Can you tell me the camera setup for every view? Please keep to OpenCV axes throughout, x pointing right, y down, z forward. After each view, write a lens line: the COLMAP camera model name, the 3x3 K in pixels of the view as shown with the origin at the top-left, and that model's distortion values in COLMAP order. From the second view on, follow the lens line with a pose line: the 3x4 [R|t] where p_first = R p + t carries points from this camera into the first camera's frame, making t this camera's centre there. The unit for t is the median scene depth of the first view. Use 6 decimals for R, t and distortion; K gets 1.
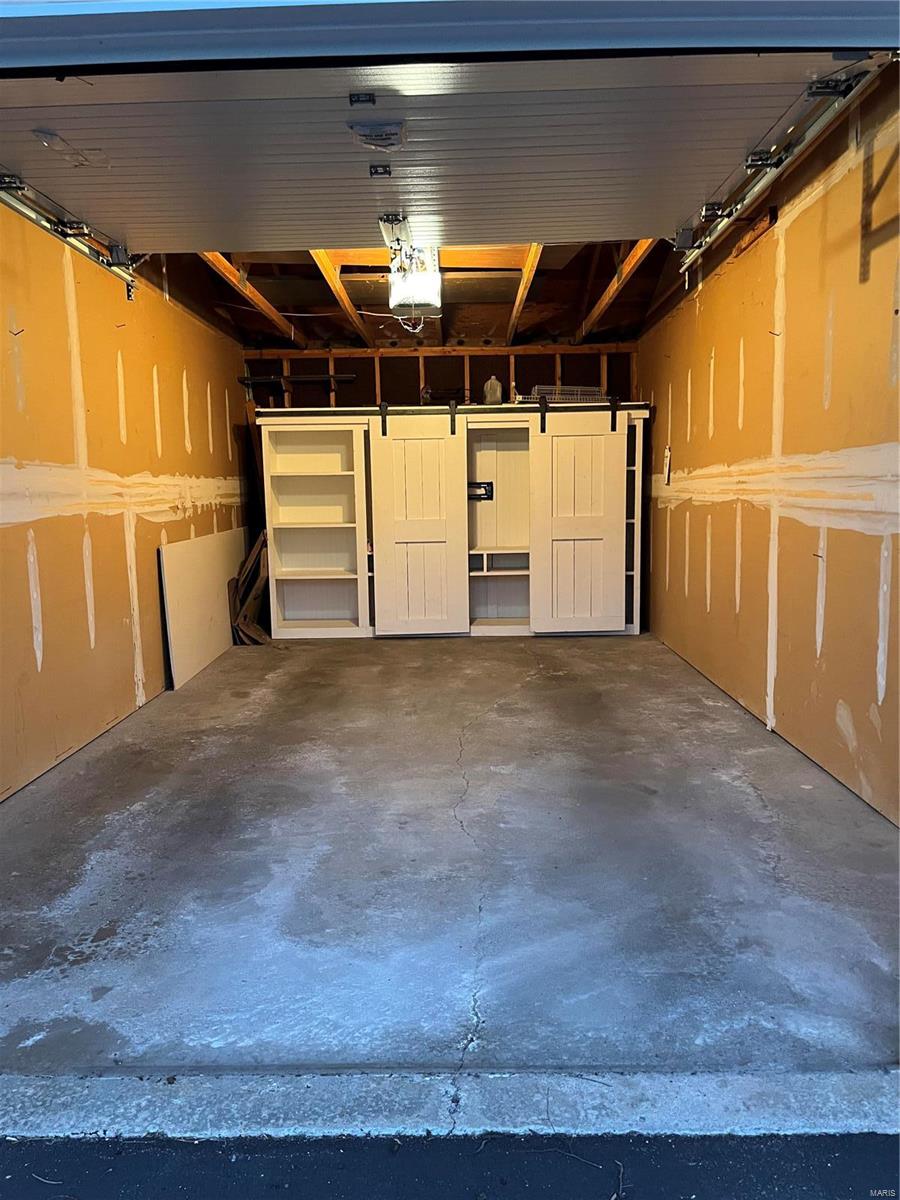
lens RADIAL K [[907.2, 0, 453.1], [0, 907.2, 611.7], [0, 0, 1]] dist [0.060734, -0.094582]
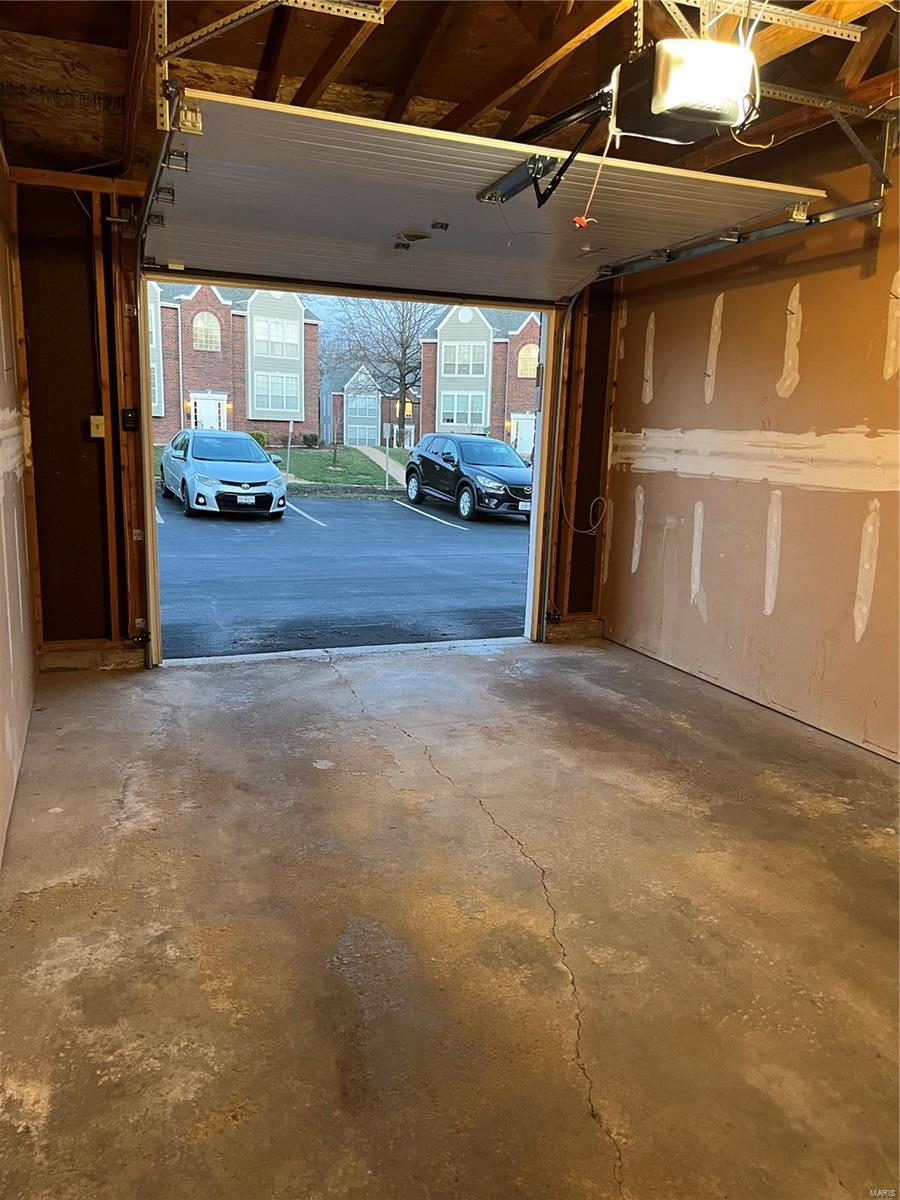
lens RADIAL K [[907.2, 0, 453.1], [0, 907.2, 611.7], [0, 0, 1]] dist [0.060734, -0.094582]
pose [[-0.926842, 0.065924, -0.369617, 0.333269], [-0.062073, 0.944010, 0.324024, -0.269400], [0.370284, 0.323262, -0.870857, 1.744533]]
